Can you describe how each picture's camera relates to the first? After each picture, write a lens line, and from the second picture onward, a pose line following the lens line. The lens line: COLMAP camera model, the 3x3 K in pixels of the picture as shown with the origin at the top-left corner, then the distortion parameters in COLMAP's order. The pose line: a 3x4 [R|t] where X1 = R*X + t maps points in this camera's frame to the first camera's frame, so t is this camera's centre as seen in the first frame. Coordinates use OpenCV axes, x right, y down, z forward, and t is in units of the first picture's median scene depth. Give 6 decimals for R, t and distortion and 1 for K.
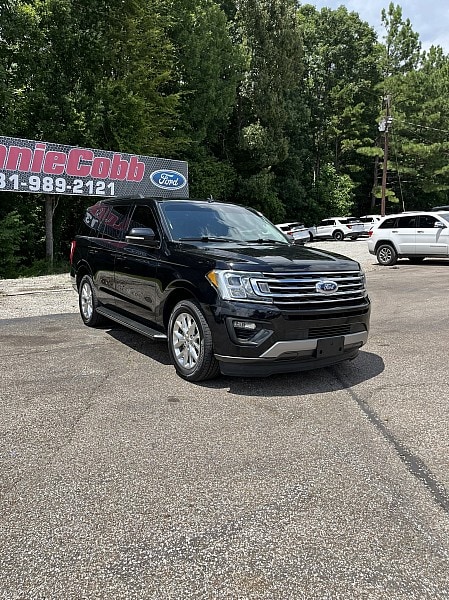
lens RADIAL K [[447.9, 0, 220.1], [0, 447.9, 302.9], [0, 0, 1]] dist [0.062296, -0.084345]
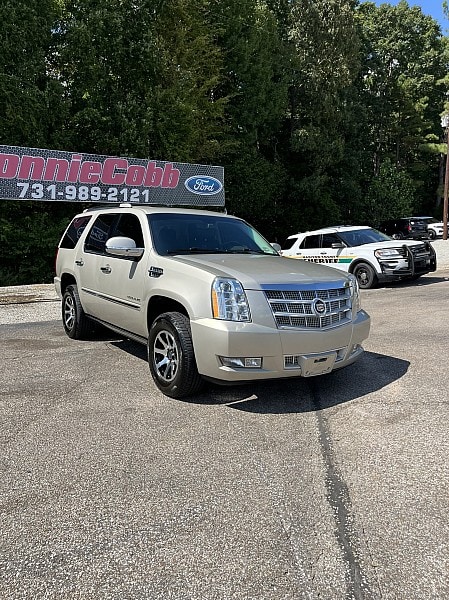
lens RADIAL K [[447.9, 0, 223.8], [0, 447.9, 301.7], [0, 0, 1]] dist [0.062296, -0.084345]
pose [[0.991417, 0.008066, -0.130485, 0.071187], [-0.009240, 0.999922, -0.008392, -0.005151], [0.130407, 0.009525, 0.991415, 0.009341]]
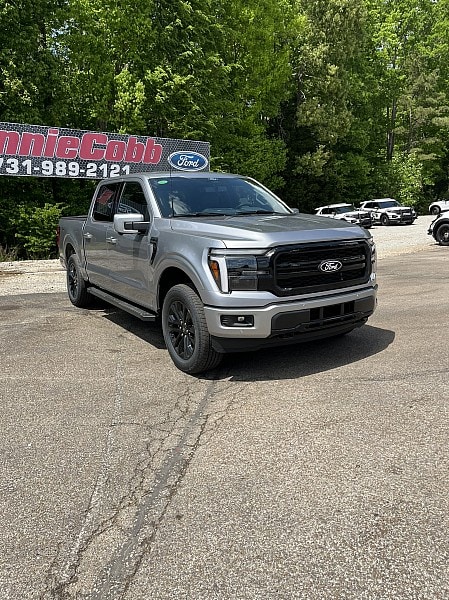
lens RADIAL K [[447.9, 0, 226.4], [0, 447.9, 300.2], [0, 0, 1]] dist [0.062296, -0.084345]
pose [[0.986543, 0.024953, -0.161589, 0.153102], [-0.019518, 0.999192, 0.035140, -0.003792], [0.162335, -0.031513, 0.986232, 0.025655]]
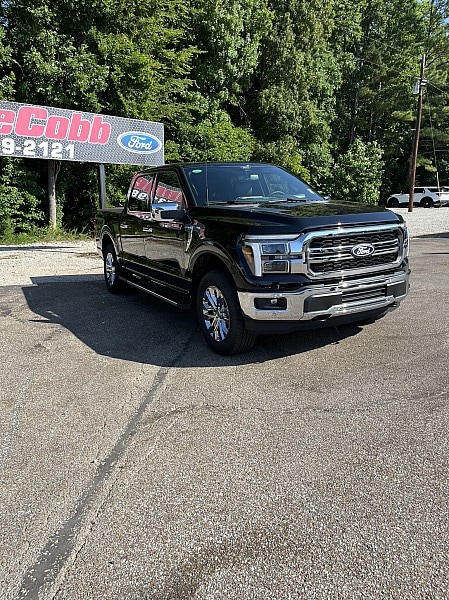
lens RADIAL K [[447.9, 0, 227.0], [0, 447.9, 297.3], [0, 0, 1]] dist [0.062296, -0.084345]
pose [[0.996272, 0.037222, -0.077829, 0.162717], [-0.033004, 0.997952, 0.054801, -0.016456], [0.079709, -0.052028, 0.995459, 0.089133]]
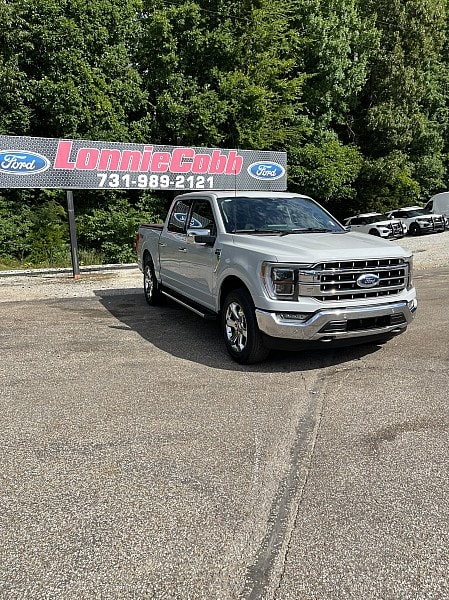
lens RADIAL K [[447.9, 0, 226.1], [0, 447.9, 304.3], [0, 0, 1]] dist [0.062296, -0.084345]
pose [[0.956410, 0.042164, -0.288967, 0.125814], [-0.031834, 0.998678, 0.040359, -0.001981], [0.290286, -0.029401, 0.956488, -0.047149]]
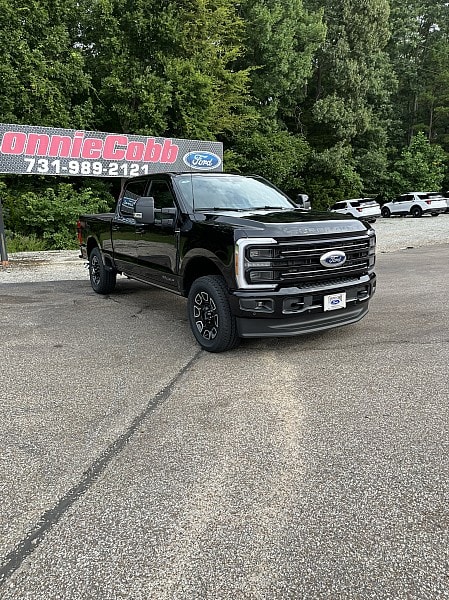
lens RADIAL K [[447.9, 0, 229.5], [0, 447.9, 303.5], [0, 0, 1]] dist [0.062296, -0.084345]
pose [[0.978766, 0.047391, -0.199427, 0.199157], [-0.035708, 0.997451, 0.061782, -0.003068], [0.201847, -0.053349, 0.977963, -0.058395]]
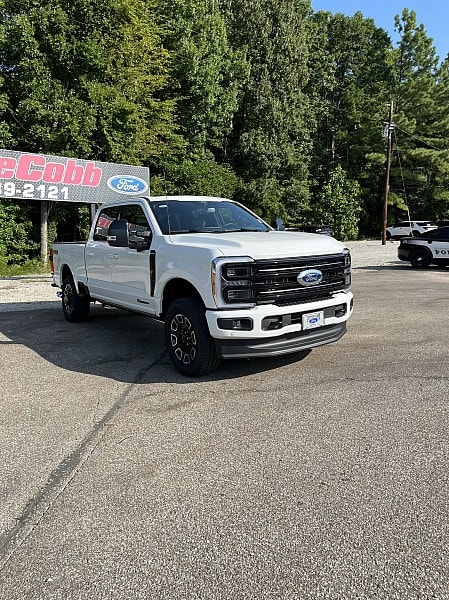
lens RADIAL K [[447.9, 0, 228.5], [0, 447.9, 299.2], [0, 0, 1]] dist [0.062296, -0.084345]
pose [[0.998431, 0.025926, -0.049631, 0.191660], [-0.026580, 0.999568, -0.012547, -0.007543], [0.049285, 0.013846, 0.998689, -0.011168]]
